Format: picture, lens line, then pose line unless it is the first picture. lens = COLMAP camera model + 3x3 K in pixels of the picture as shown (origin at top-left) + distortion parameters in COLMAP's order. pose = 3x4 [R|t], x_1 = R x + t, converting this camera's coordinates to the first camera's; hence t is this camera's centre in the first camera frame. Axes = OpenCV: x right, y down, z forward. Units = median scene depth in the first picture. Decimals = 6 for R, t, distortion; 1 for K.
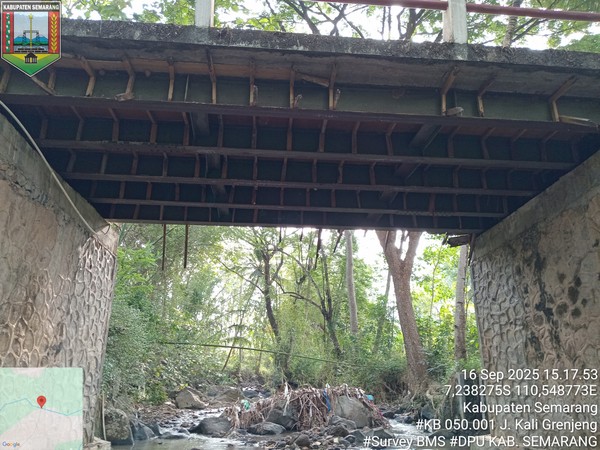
lens RADIAL K [[424.7, 0, 300.0], [0, 424.7, 225.0], [0, 0, 1]] dist [-0.005240, -0.005622]
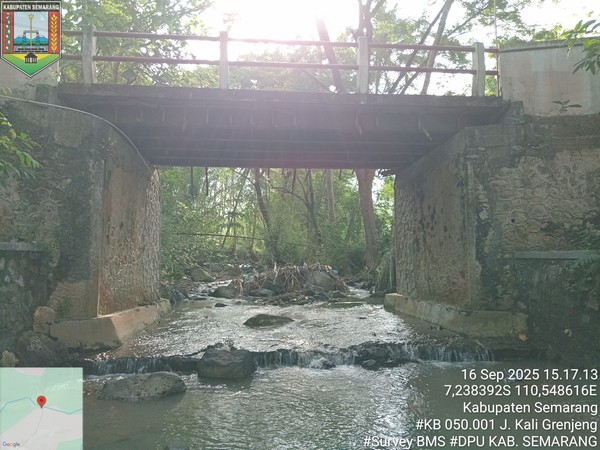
lens RADIAL K [[424.7, 0, 300.0], [0, 424.7, 225.0], [0, 0, 1]] dist [-0.005240, -0.005622]
pose [[0.999653, -0.010243, 0.024278, 0.014972], [0.003226, 0.961988, 0.273074, -0.113681], [-0.026152, -0.272900, 0.961687, -0.274999]]
